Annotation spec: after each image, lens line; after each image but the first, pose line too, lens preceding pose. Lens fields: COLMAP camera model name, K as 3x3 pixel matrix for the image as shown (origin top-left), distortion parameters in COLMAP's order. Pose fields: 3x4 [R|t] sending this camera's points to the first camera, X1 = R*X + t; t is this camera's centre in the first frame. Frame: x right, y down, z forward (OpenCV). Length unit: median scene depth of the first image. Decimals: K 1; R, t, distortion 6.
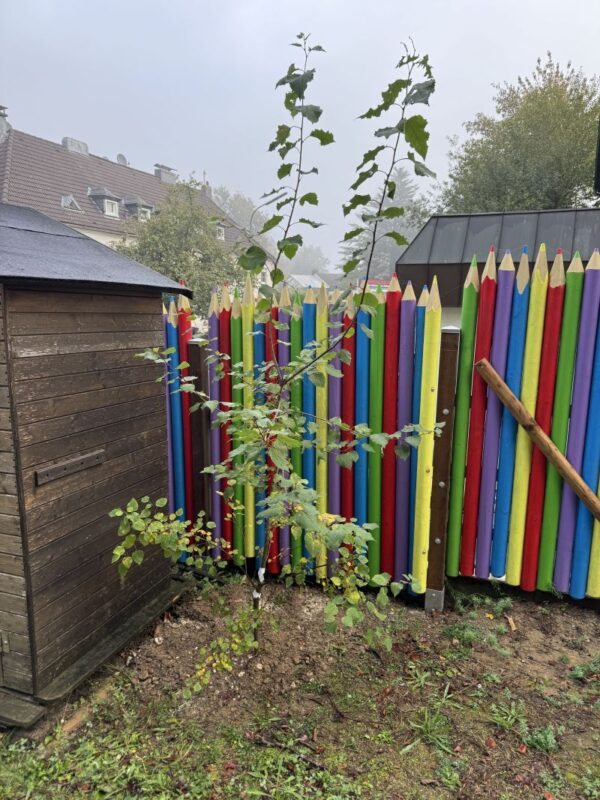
lens RADIAL K [[562.7, 0, 322.5], [0, 562.7, 397.6], [0, 0, 1]] dist [0.067583, -0.076256]
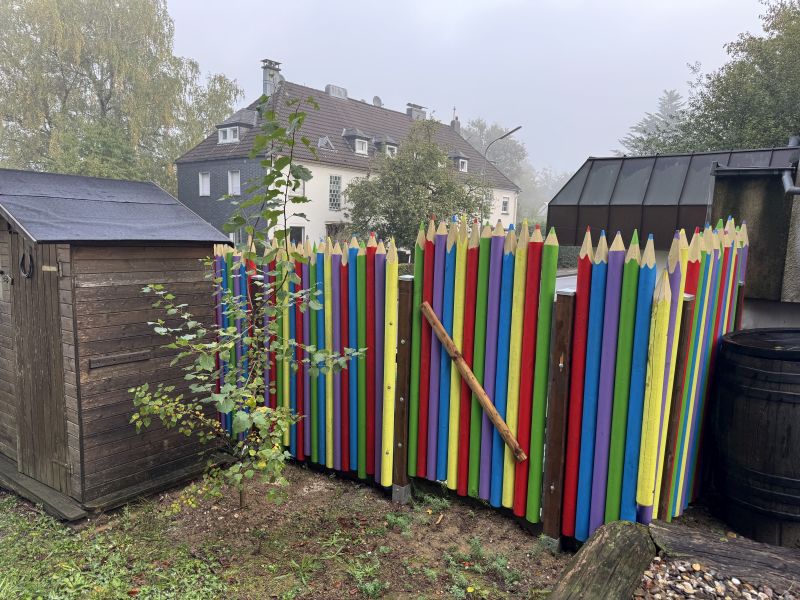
lens RADIAL K [[562.7, 0, 404.4], [0, 562.7, 303.8], [0, 0, 1]] dist [0.067583, -0.076256]
pose [[0.958146, 0.051894, -0.281536, 0.584054], [-0.062960, 0.997553, -0.030397, -0.023110], [0.279270, 0.046850, 0.959069, -0.214309]]
